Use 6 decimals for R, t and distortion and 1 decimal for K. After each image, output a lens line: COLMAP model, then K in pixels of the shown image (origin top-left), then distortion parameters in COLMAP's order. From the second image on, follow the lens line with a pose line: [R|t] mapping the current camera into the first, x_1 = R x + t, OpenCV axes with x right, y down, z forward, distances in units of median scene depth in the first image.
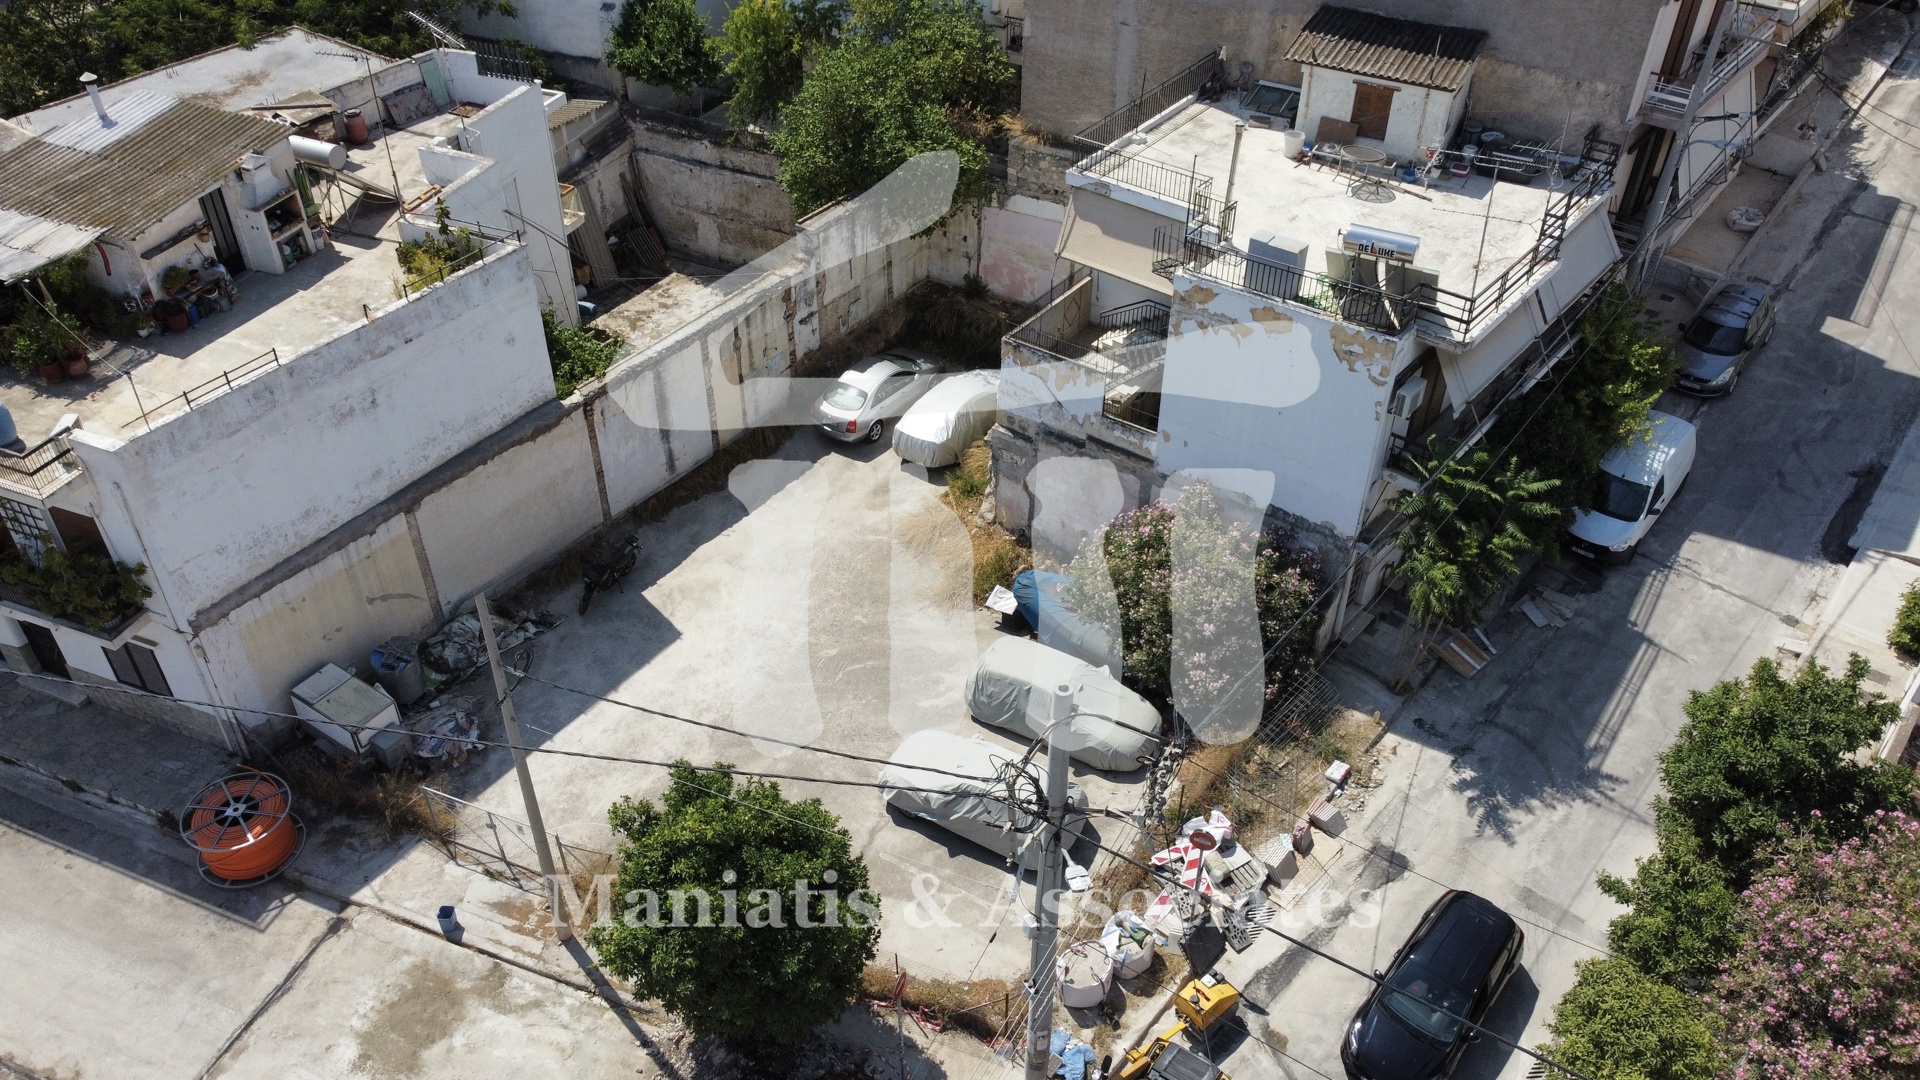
lens RADIAL K [[1450.7, 0, 961.2], [0, 1450.7, 541.7], [0, 0, 1]] dist [0.000049, -0.002617]
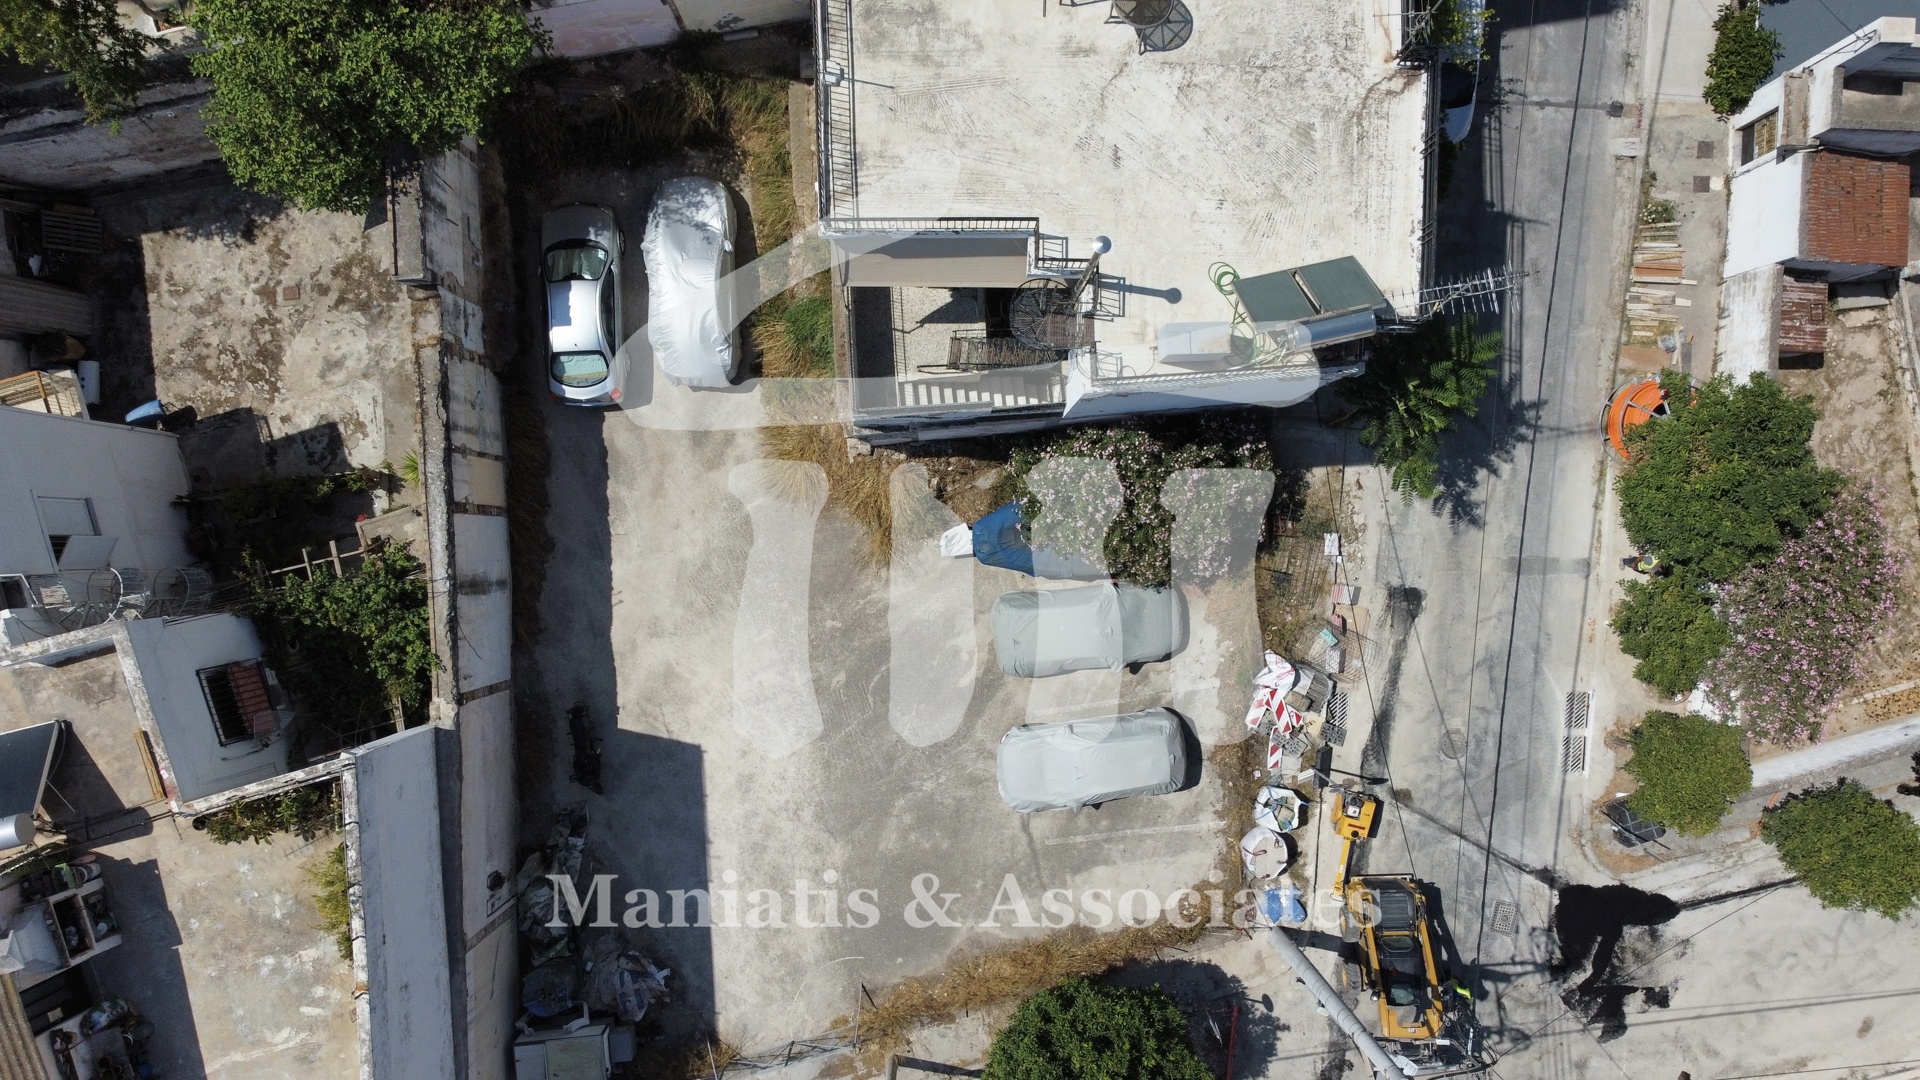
lens RADIAL K [[1453.0, 0, 960.2], [0, 1453.0, 547.7], [0, 0, 1]] dist [-0.005739, 0.001210]
pose [[0.788604, -0.614901, -0.000536, 0.033681], [0.379135, 0.485549, 0.787718, -0.789716], [-0.484108, -0.621400, 0.616036, 0.436942]]
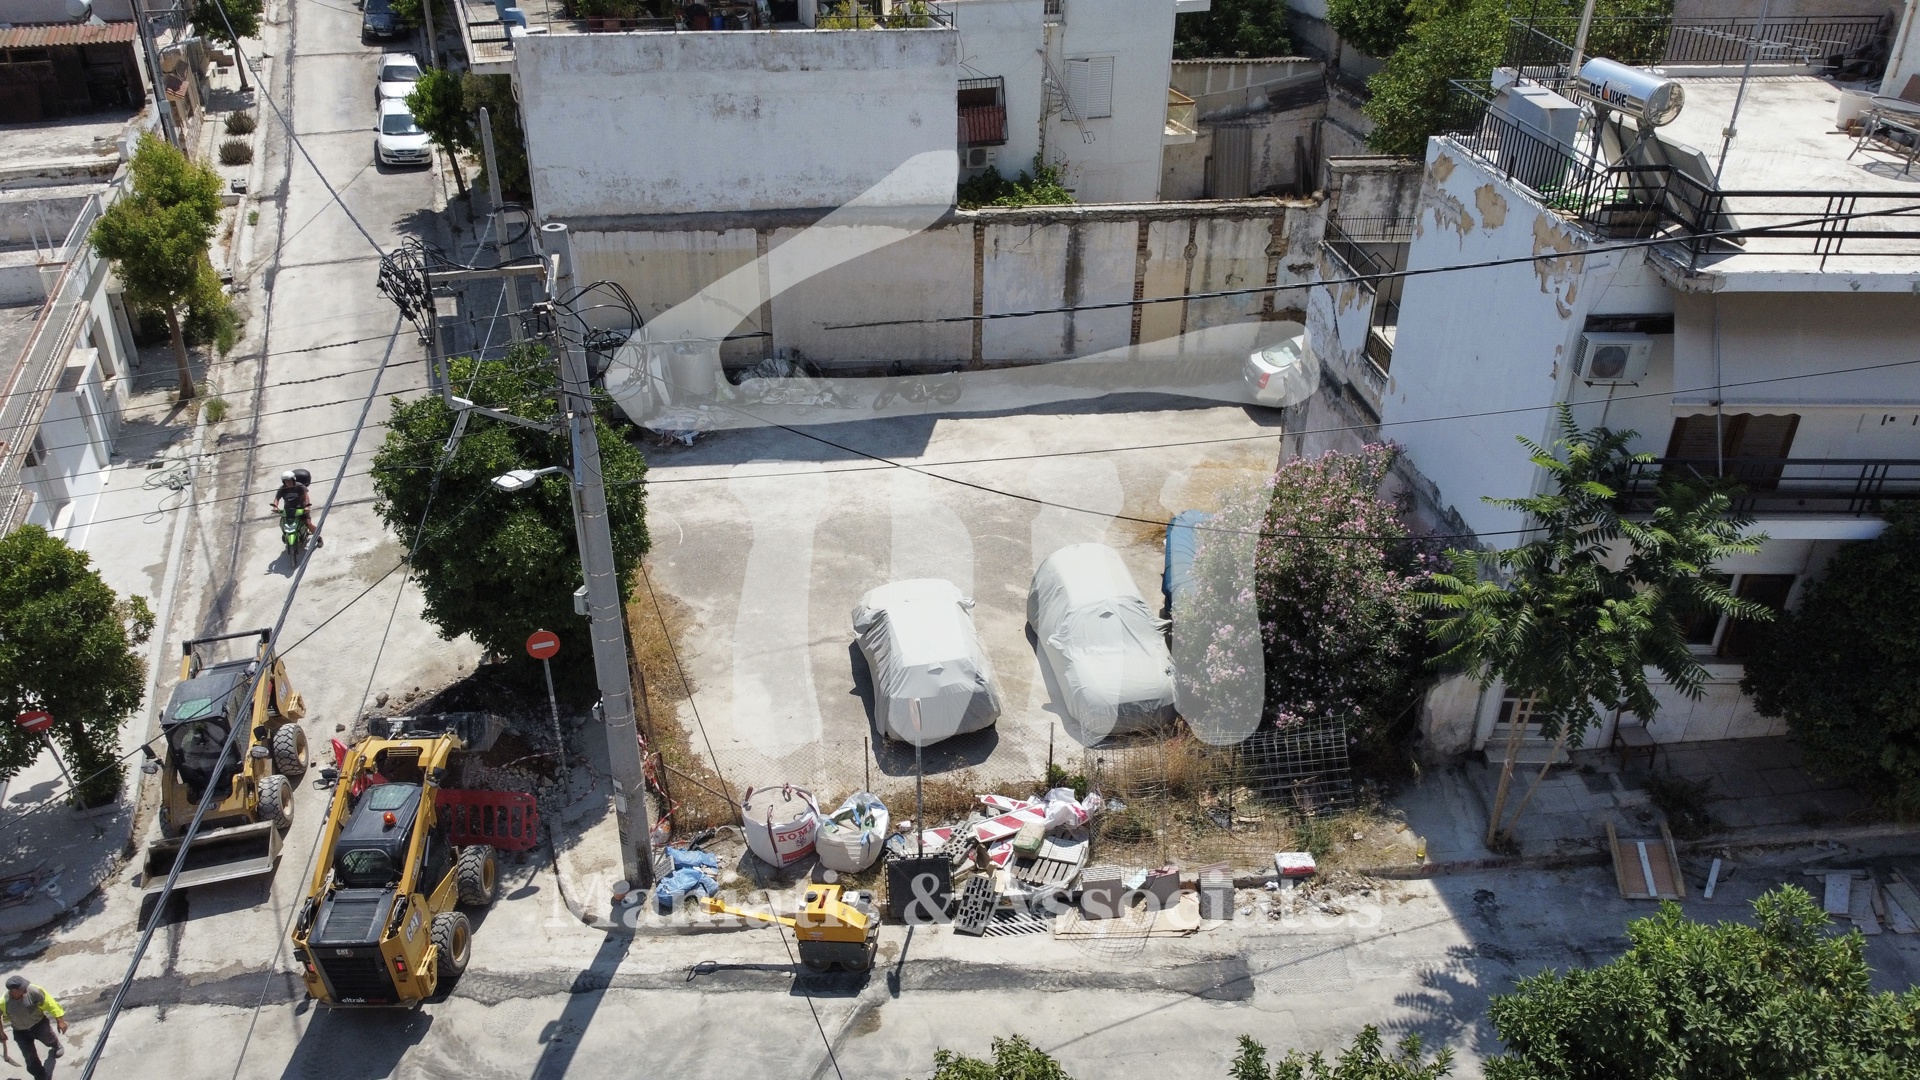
lens RADIAL K [[1445.8, 0, 962.6], [0, 1445.8, 543.1], [0, 0, 1]] dist [0.002170, -0.005029]
pose [[0.655408, 0.379073, -0.653256, 0.517057], [-0.472708, 0.880457, 0.036649, 0.074437], [0.589056, 0.284780, 0.756250, 0.354097]]
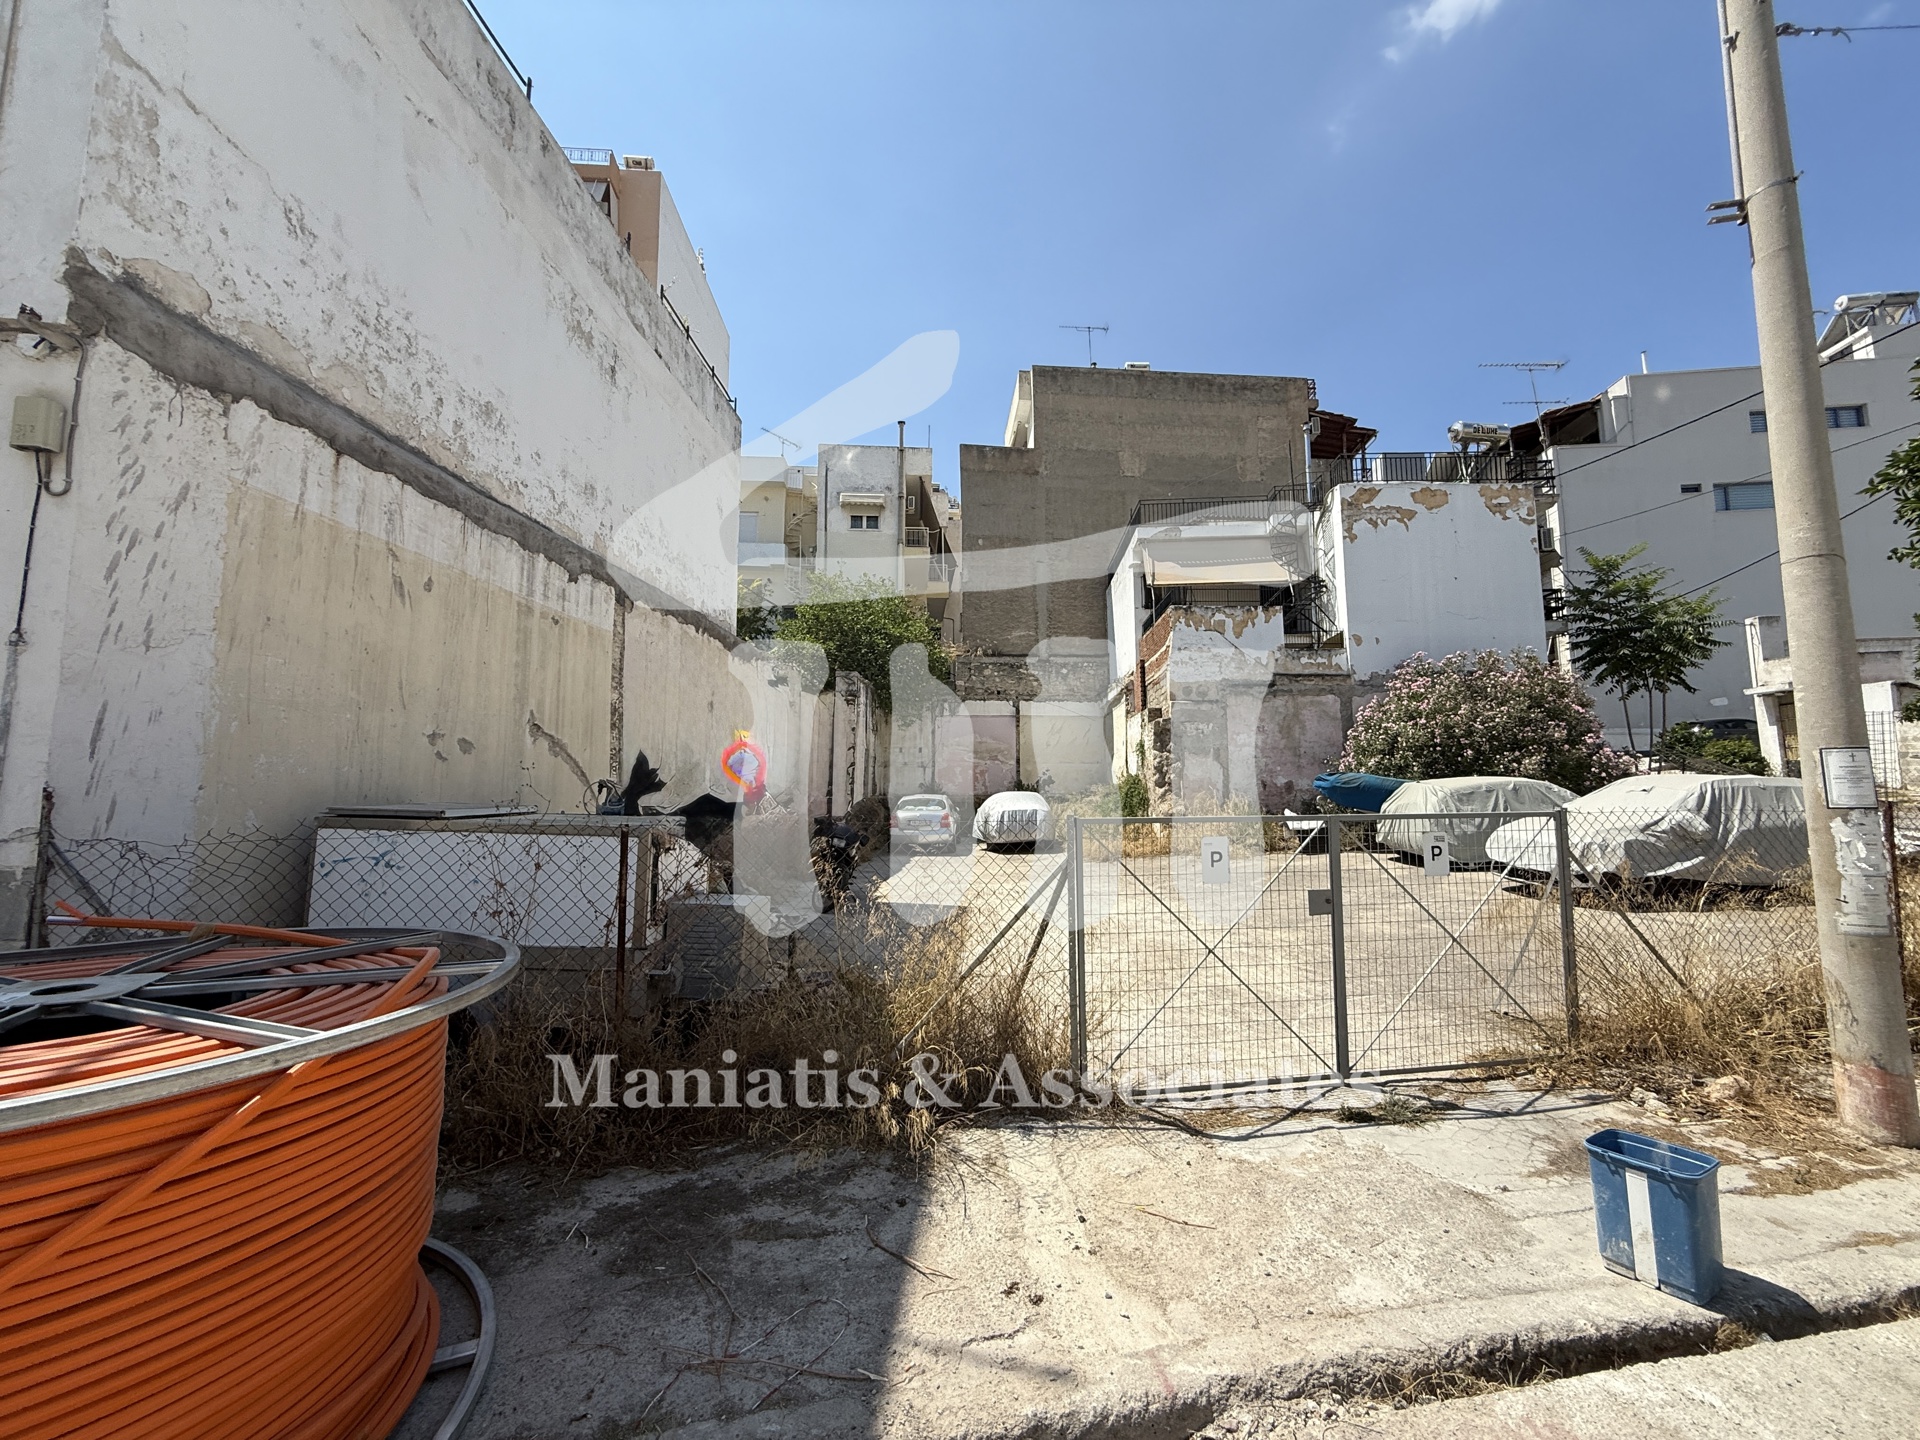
lens RADIAL K [[762.8, 0, 954.2], [0, 762.8, 718.2], [0, 0, 1]] dist [-0.000418, -0.000149]
pose [[0.844690, 0.043326, 0.533500, -0.435050], [0.339342, 0.727466, -0.596356, 0.217641], [-0.413941, 0.684775, 0.599781, 0.840280]]
